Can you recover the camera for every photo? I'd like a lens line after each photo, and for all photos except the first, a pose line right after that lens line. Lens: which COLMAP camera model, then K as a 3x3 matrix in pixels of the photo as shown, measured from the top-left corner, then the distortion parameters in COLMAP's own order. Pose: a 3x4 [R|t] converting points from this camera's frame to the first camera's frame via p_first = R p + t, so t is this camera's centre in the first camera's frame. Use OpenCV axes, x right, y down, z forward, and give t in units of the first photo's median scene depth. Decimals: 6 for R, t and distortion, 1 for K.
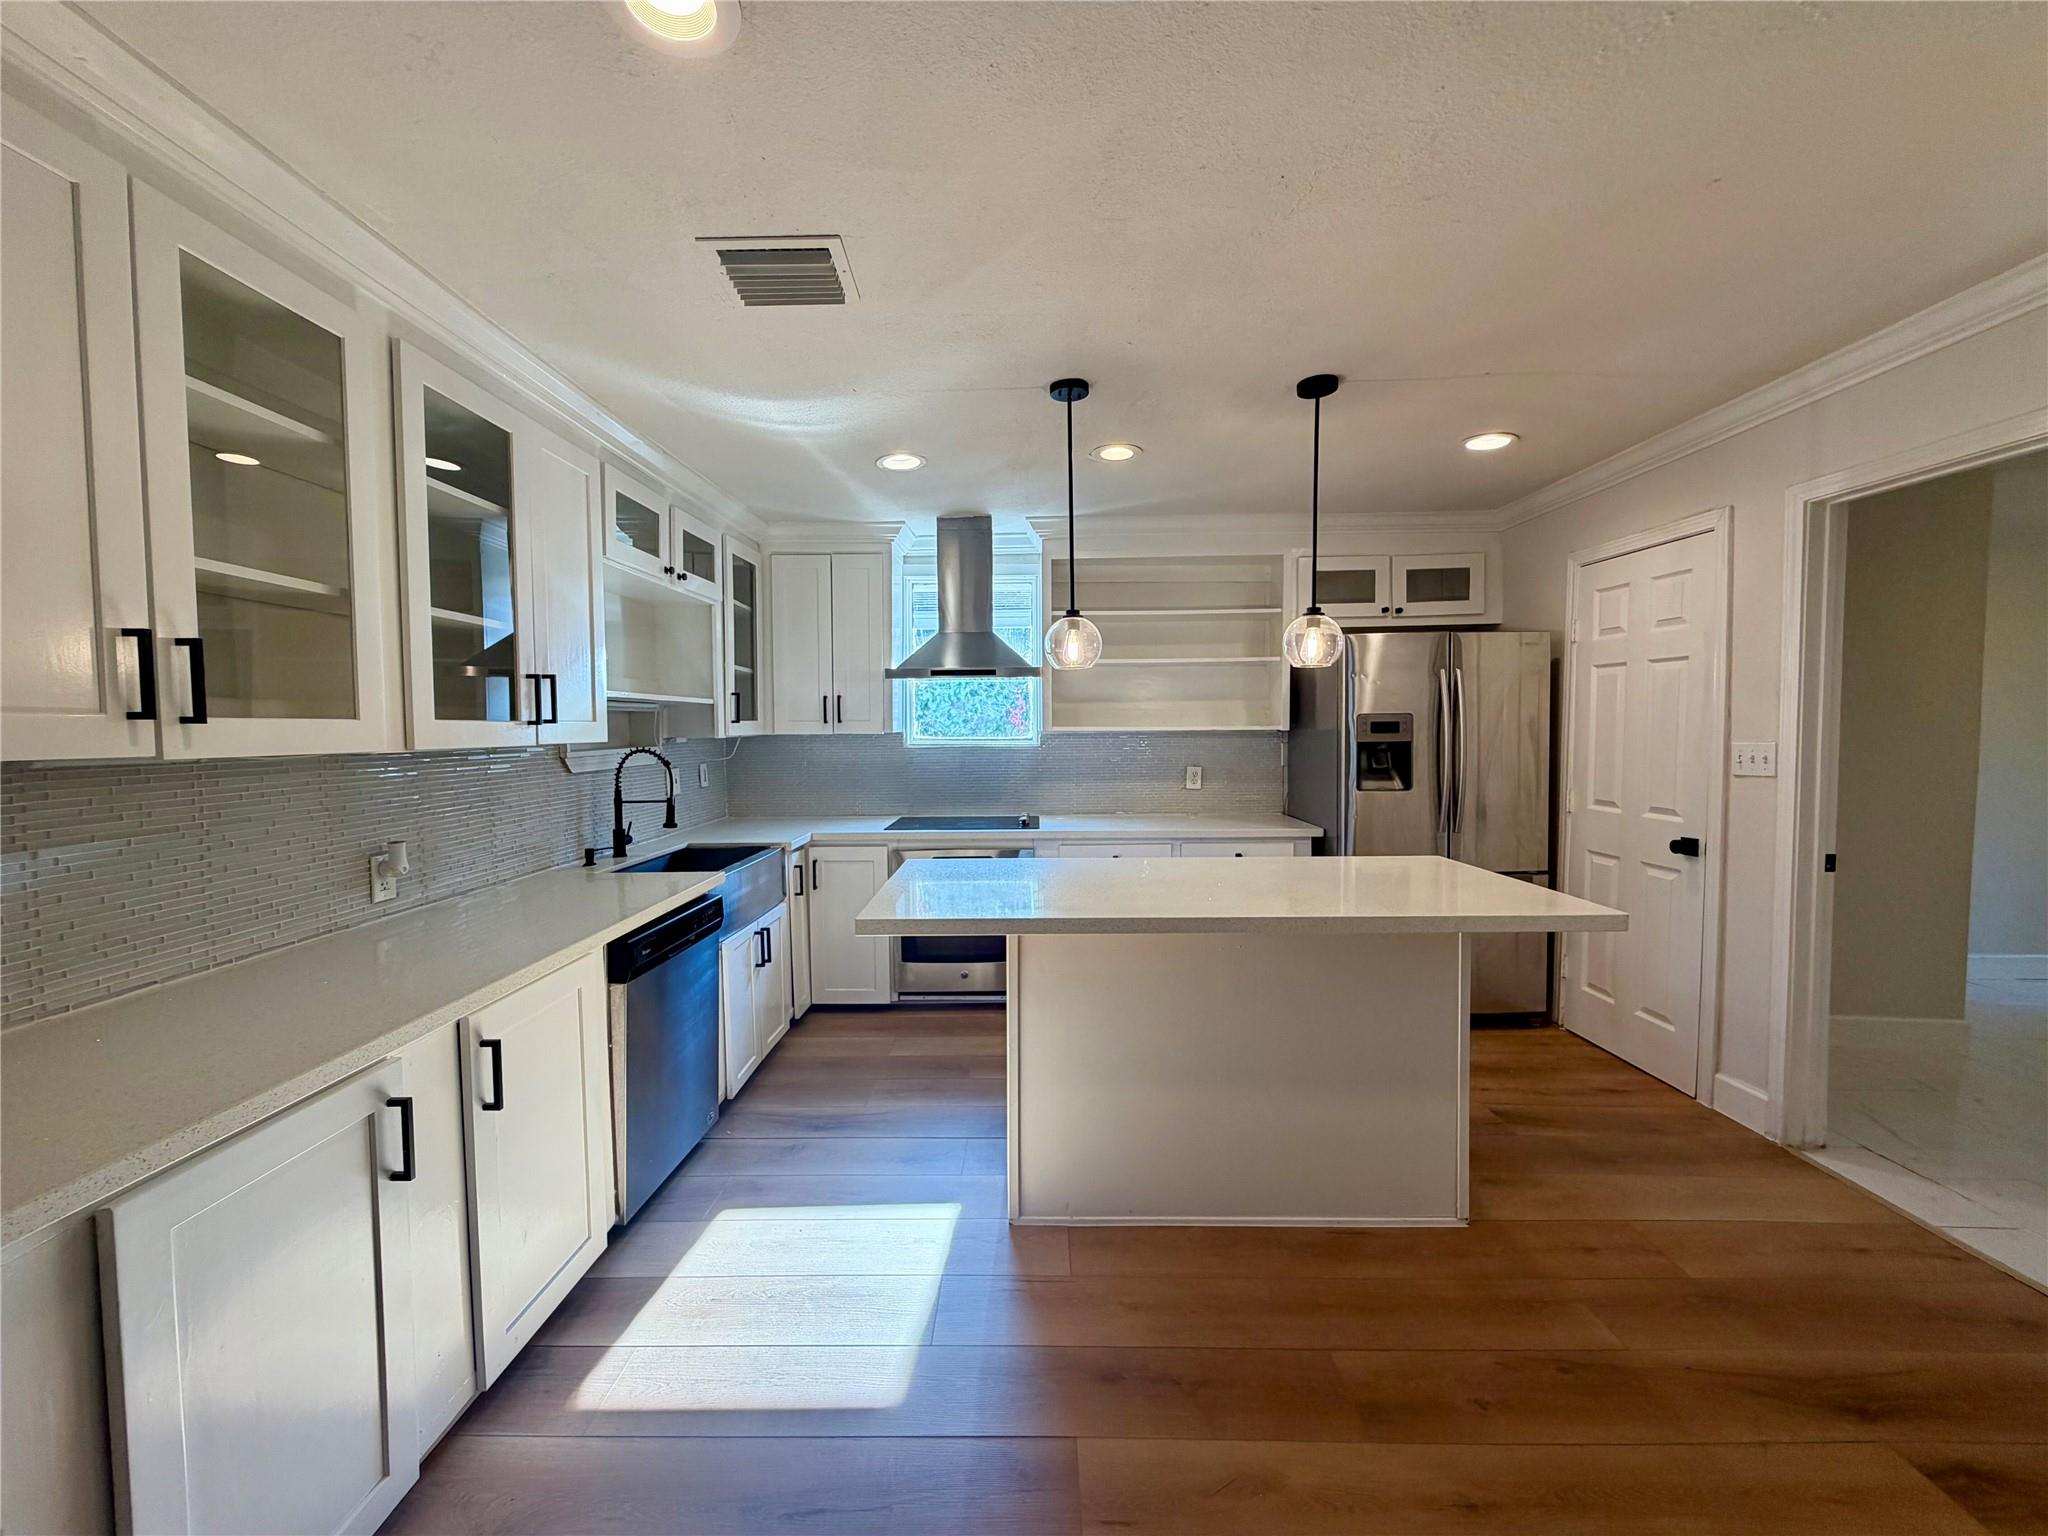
lens RADIAL K [[816.5, 0, 1019.2], [0, 816.5, 769.6], [0, 0, 1]] dist [-0.000970, -0.000283]
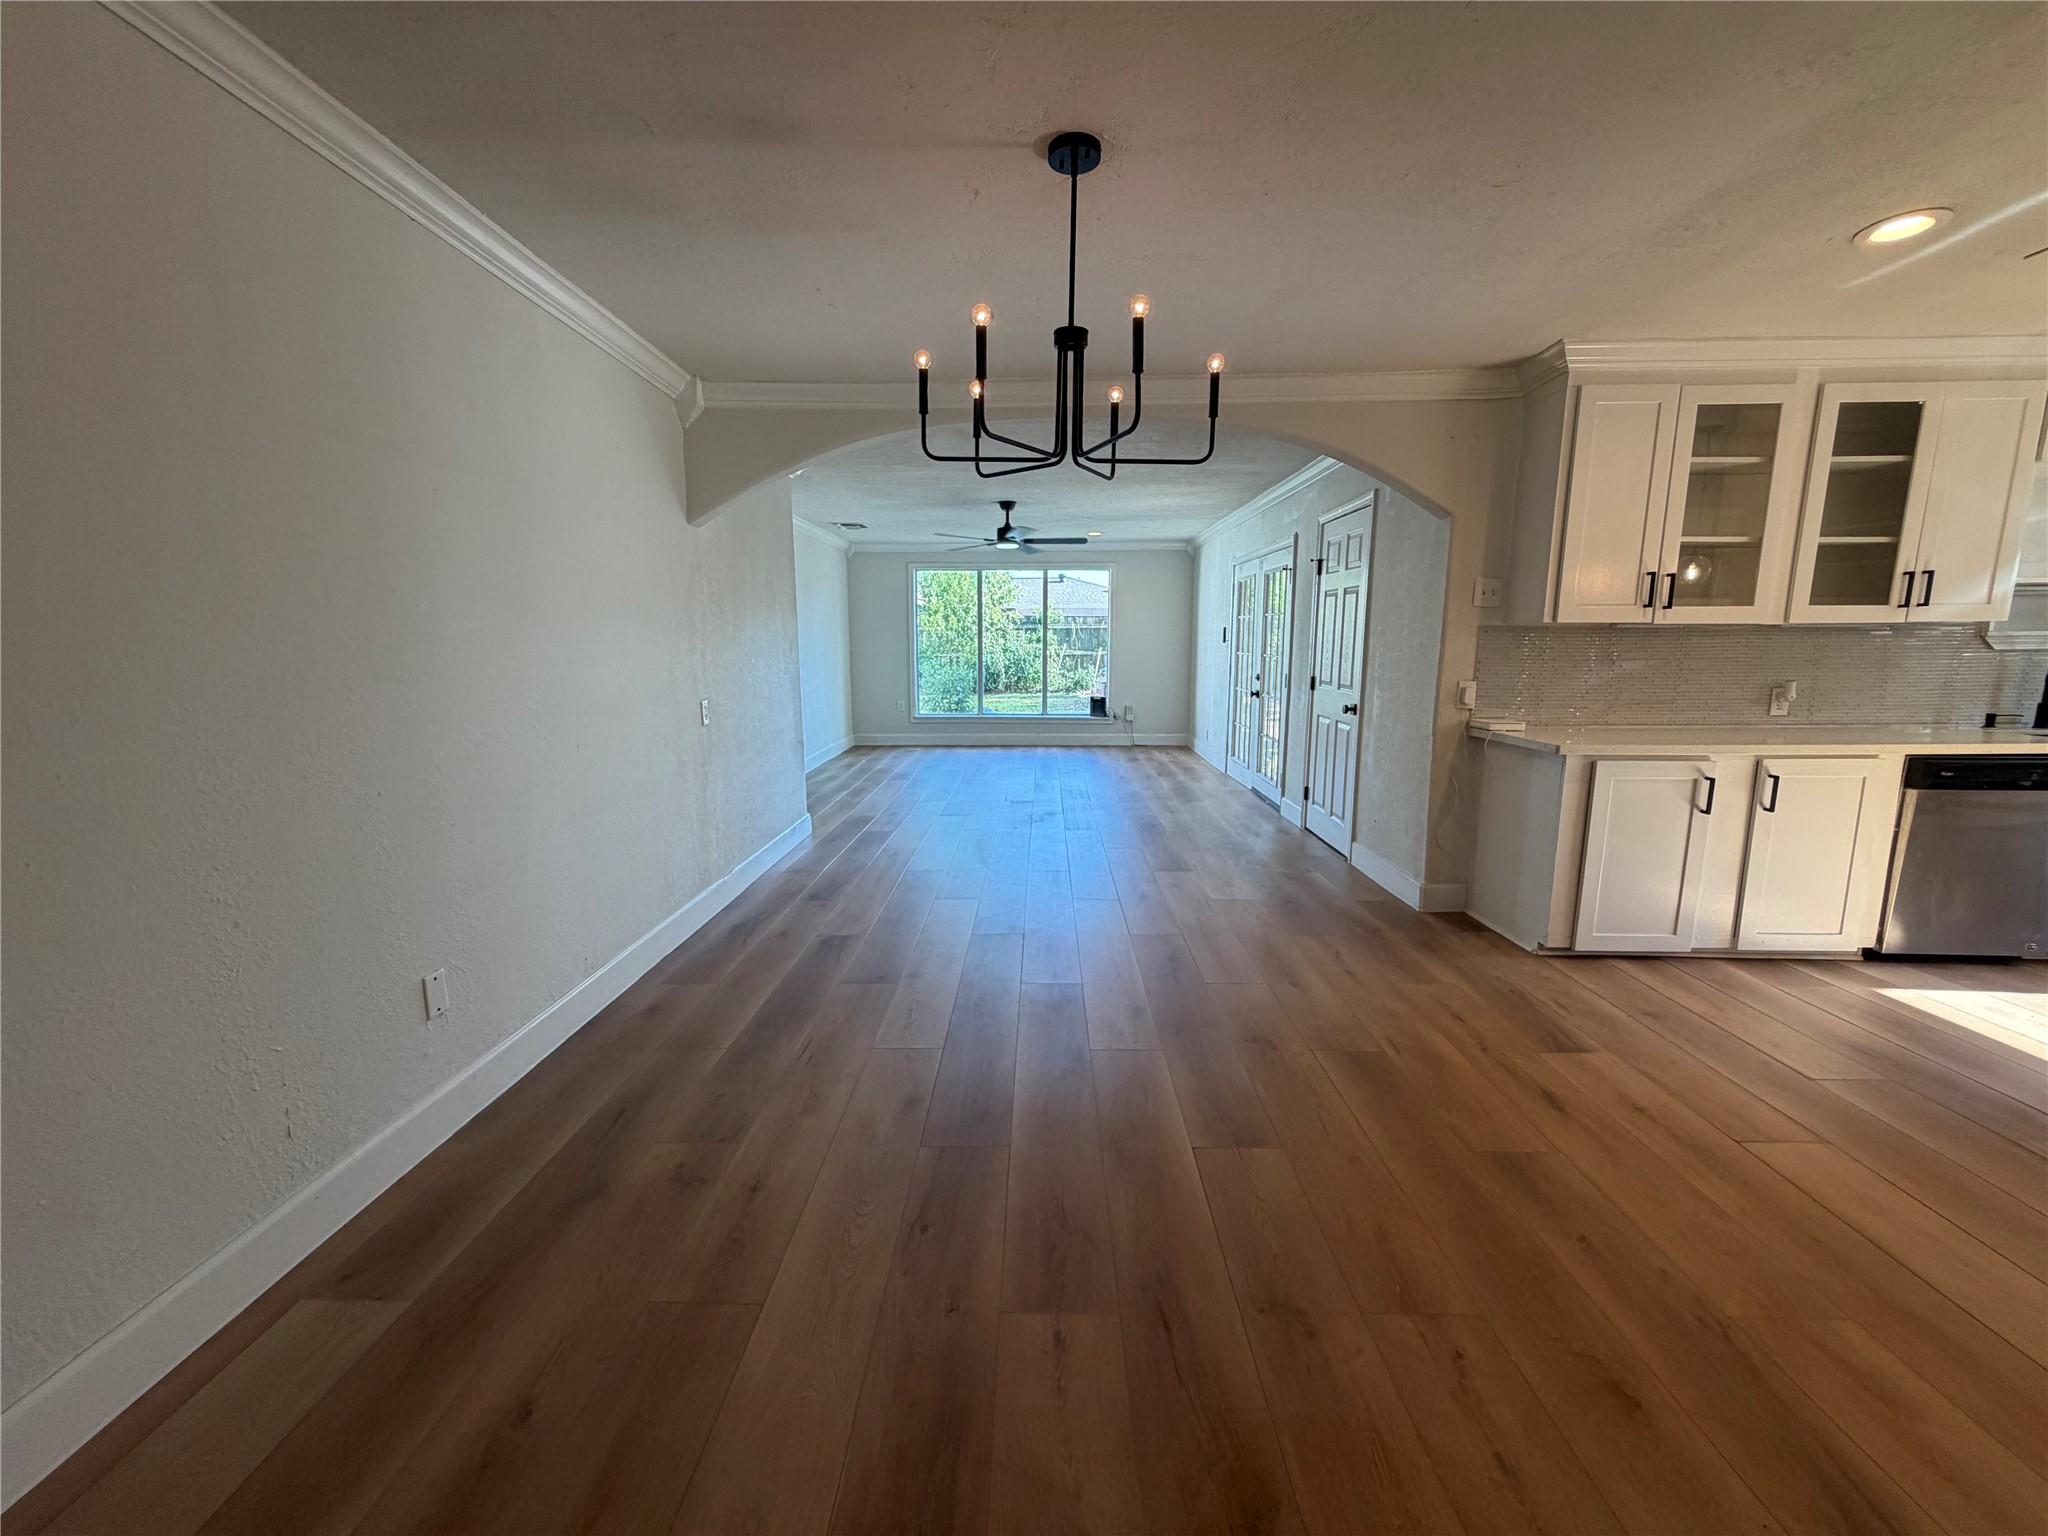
lens RADIAL K [[816.5, 0, 1019.2], [0, 816.5, 769.6], [0, 0, 1]] dist [-0.000970, -0.000283]
pose [[-0.013589, 0.165766, -0.986071, 0.661819], [-0.046764, 0.984978, 0.166227, 0.044880], [0.998814, 0.048371, -0.005633, -0.397089]]
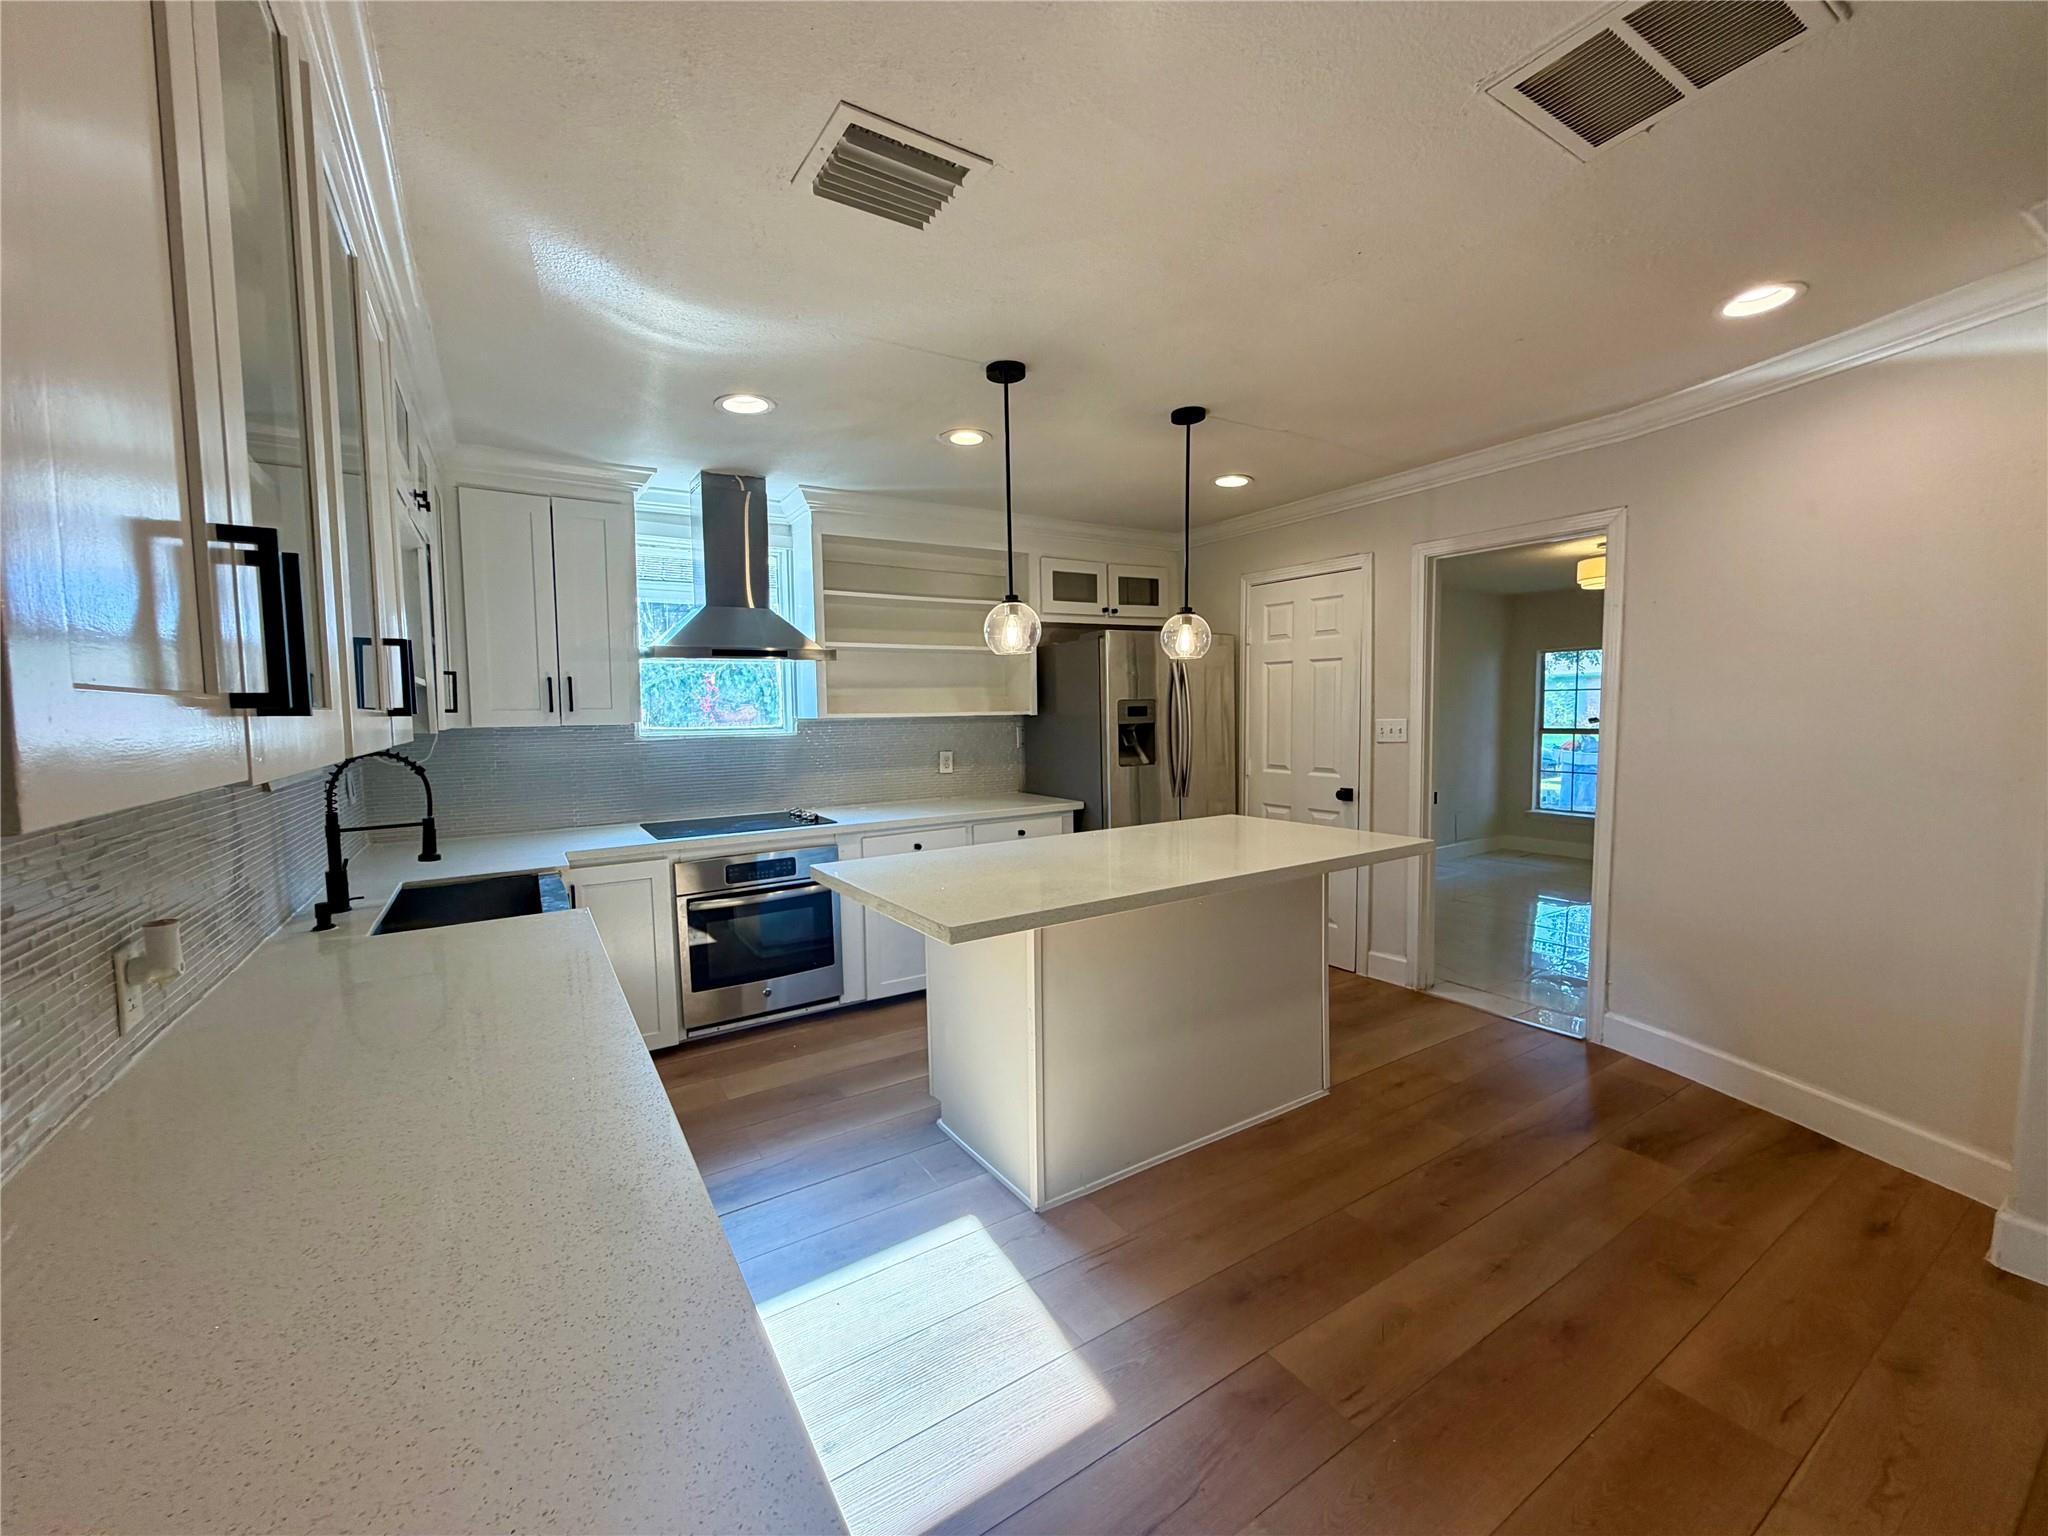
lens RADIAL K [[816.5, 0, 1019.2], [0, 816.5, 769.6], [0, 0, 1]] dist [-0.000970, -0.000283]
pose [[0.836829, -0.047501, 0.545400, -0.397510], [0.039187, 0.998871, 0.026870, -0.007185], [-0.546061, -0.001113, 0.837745, 0.131462]]
